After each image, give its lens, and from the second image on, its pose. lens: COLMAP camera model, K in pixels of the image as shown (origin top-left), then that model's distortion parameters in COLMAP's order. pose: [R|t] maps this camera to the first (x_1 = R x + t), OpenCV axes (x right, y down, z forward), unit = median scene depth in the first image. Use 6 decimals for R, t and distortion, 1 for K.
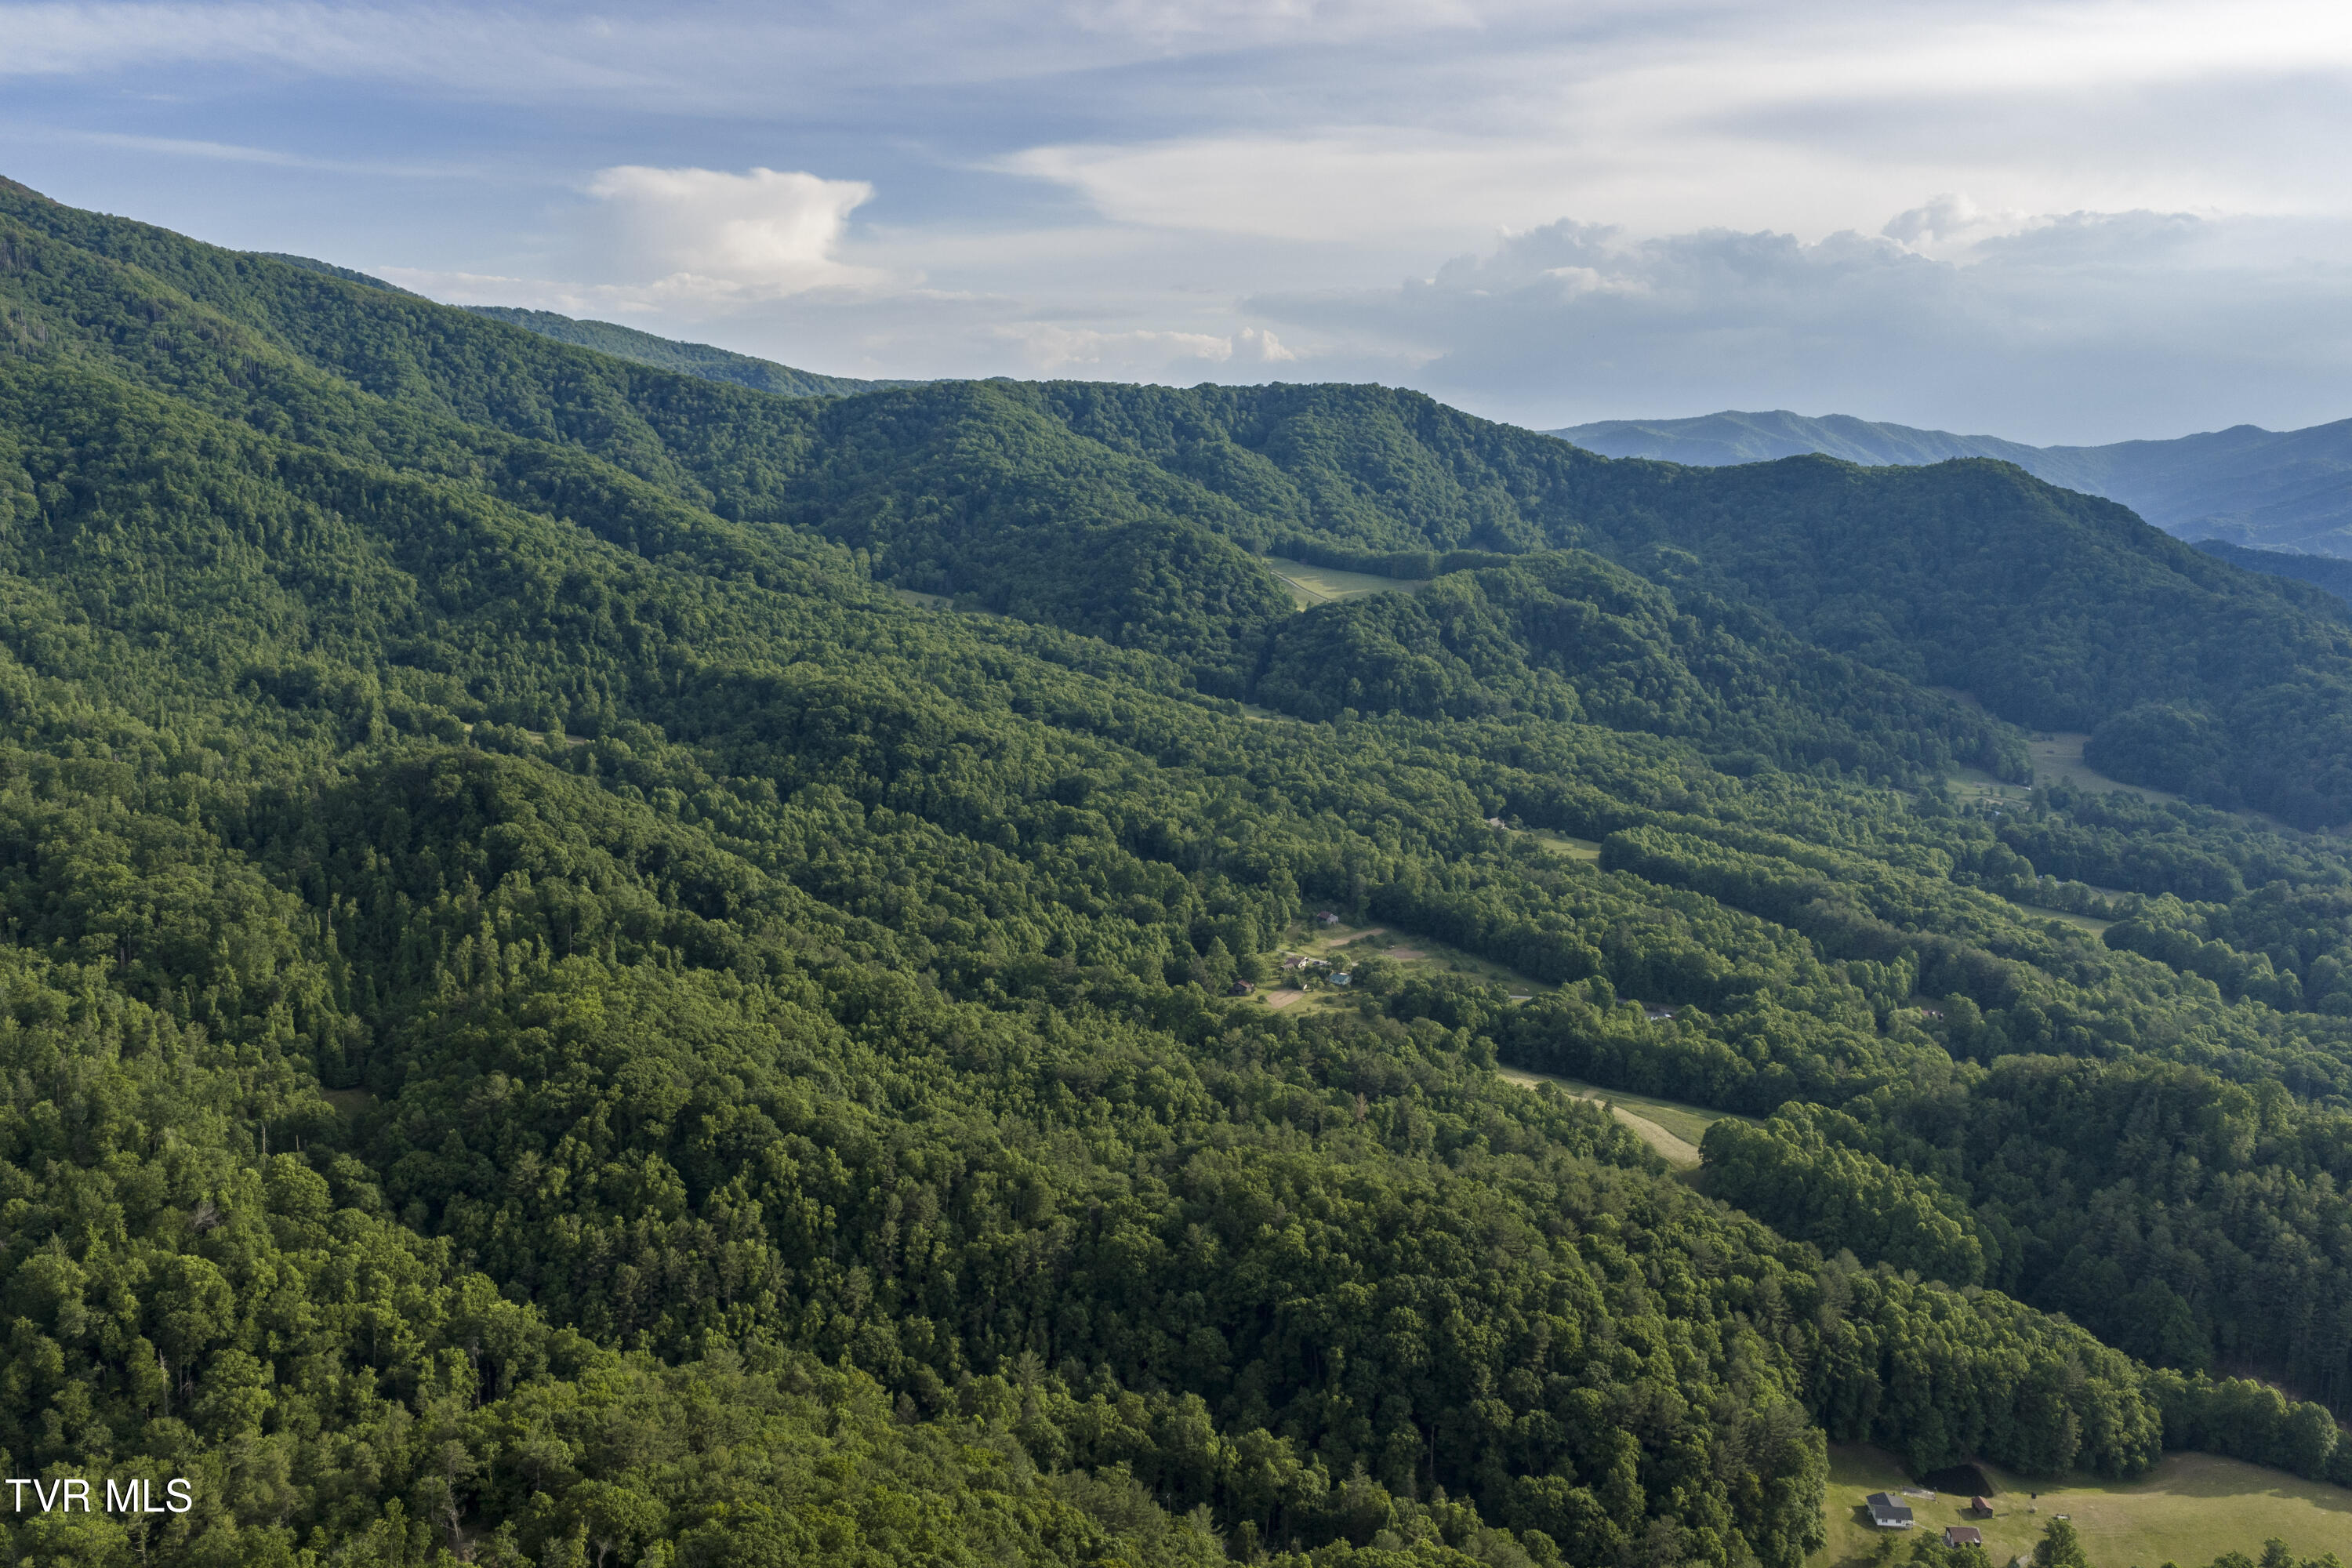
lens RADIAL K [[1947.2, 0, 1186.1], [0, 1947.2, 785.0], [0, 0, 1]] dist [0.018614, -0.026425]
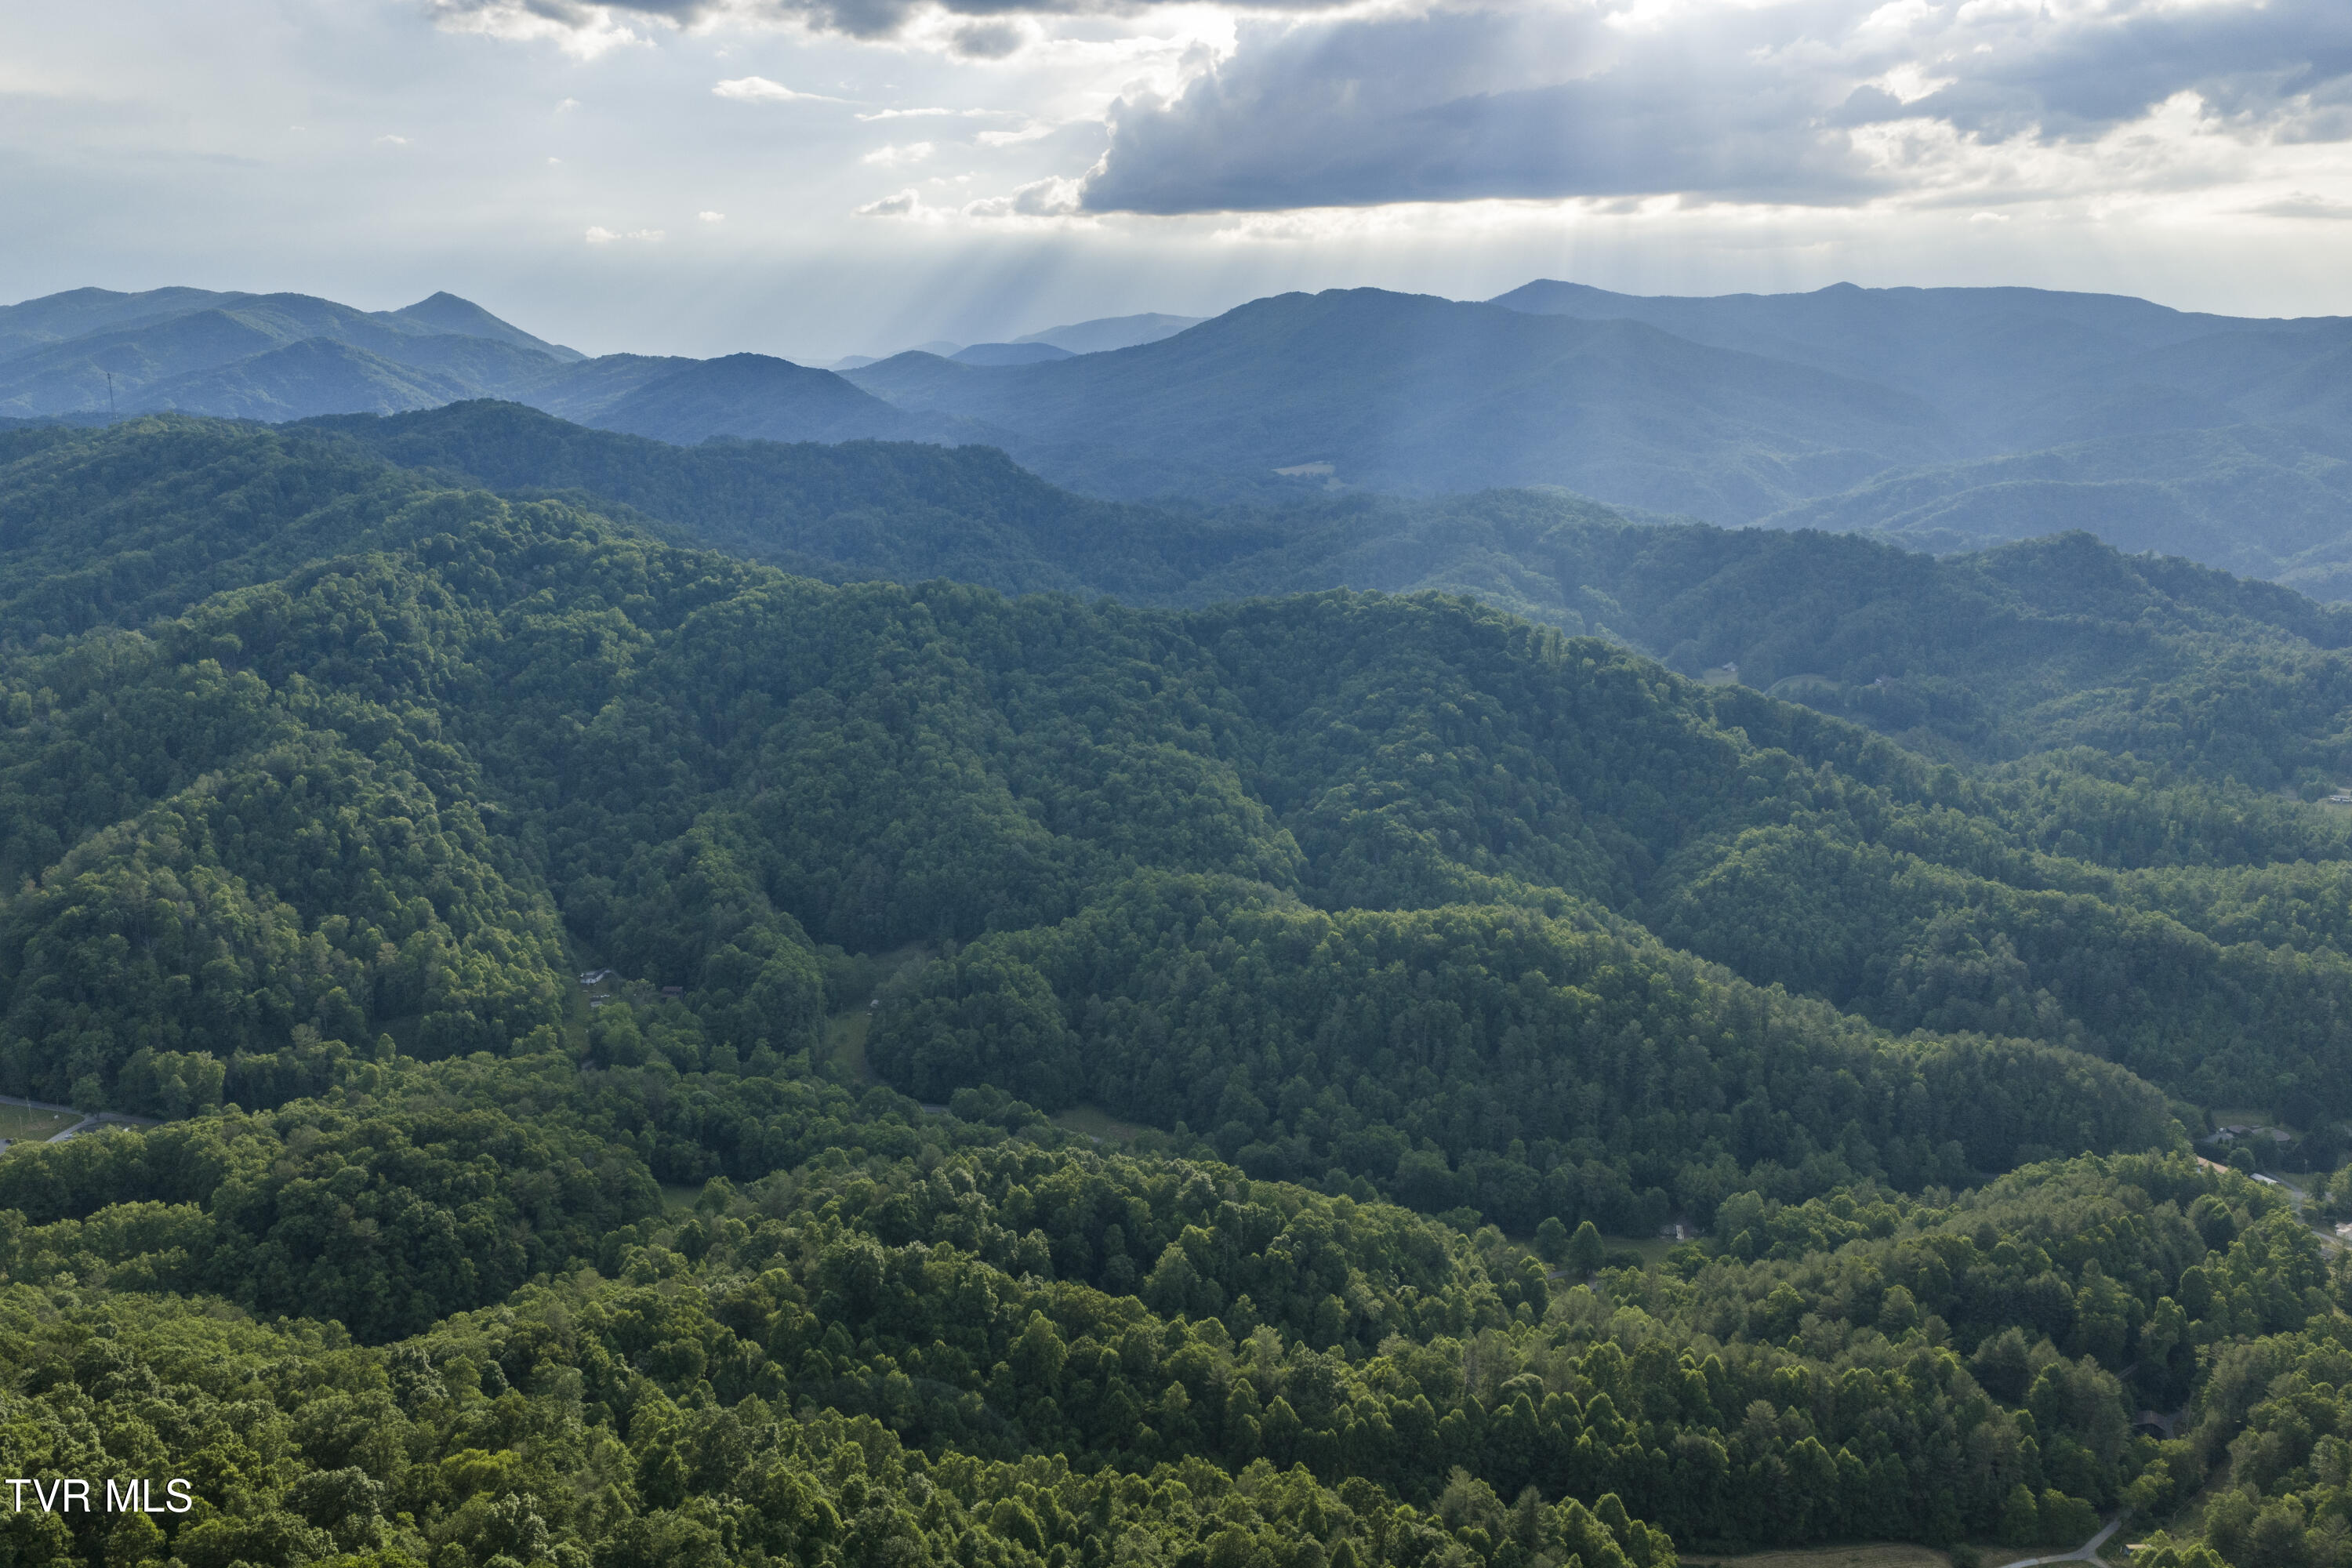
lens RADIAL K [[1947.2, 0, 1194.0], [0, 1947.2, 776.8], [0, 0, 1]] dist [0.018614, -0.026425]
pose [[0.555775, -0.190565, 0.809197, 0.425252], [0.148897, 0.980451, 0.128629, 0.081369], [-0.817890, 0.048999, 0.573284, -0.187592]]
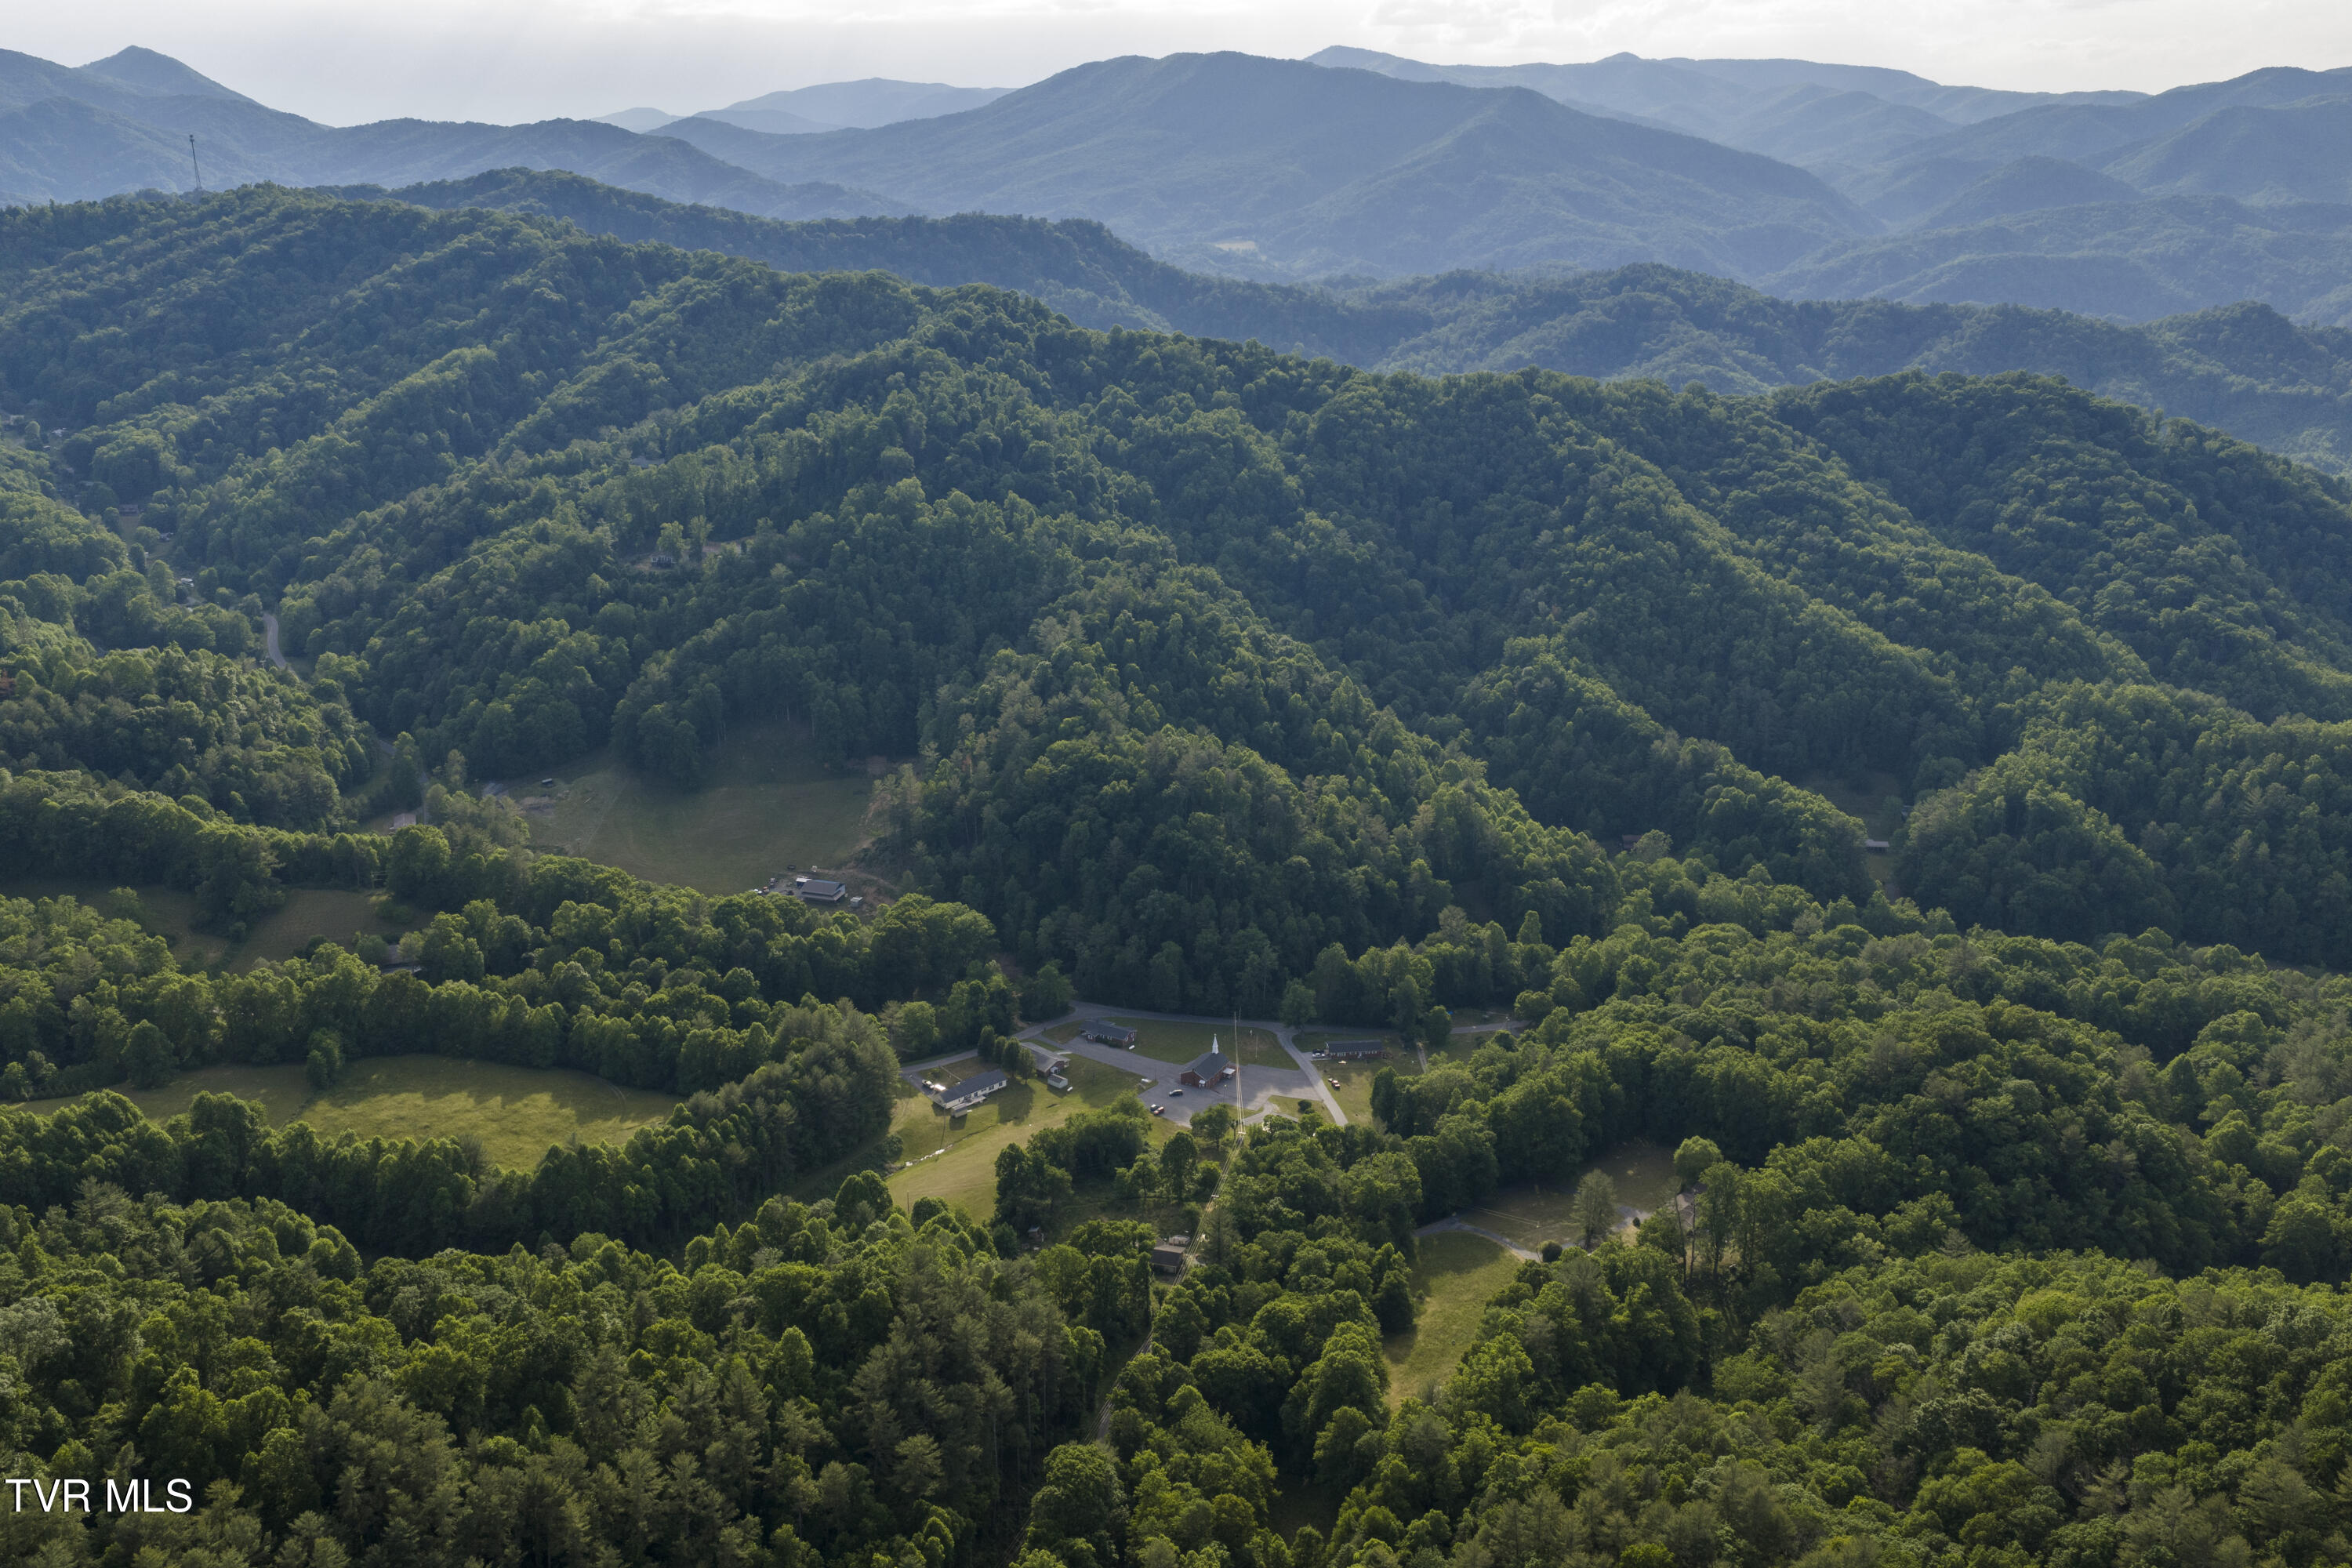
lens RADIAL K [[1947.2, 0, 1183.7], [0, 1947.2, 781.9], [0, 0, 1]] dist [0.018614, -0.026425]
pose [[0.412268, -0.302675, 0.859316, 0.253910], [0.156014, 0.952723, 0.260726, 0.003563], [-0.897605, 0.026577, 0.439999, 0.293005]]
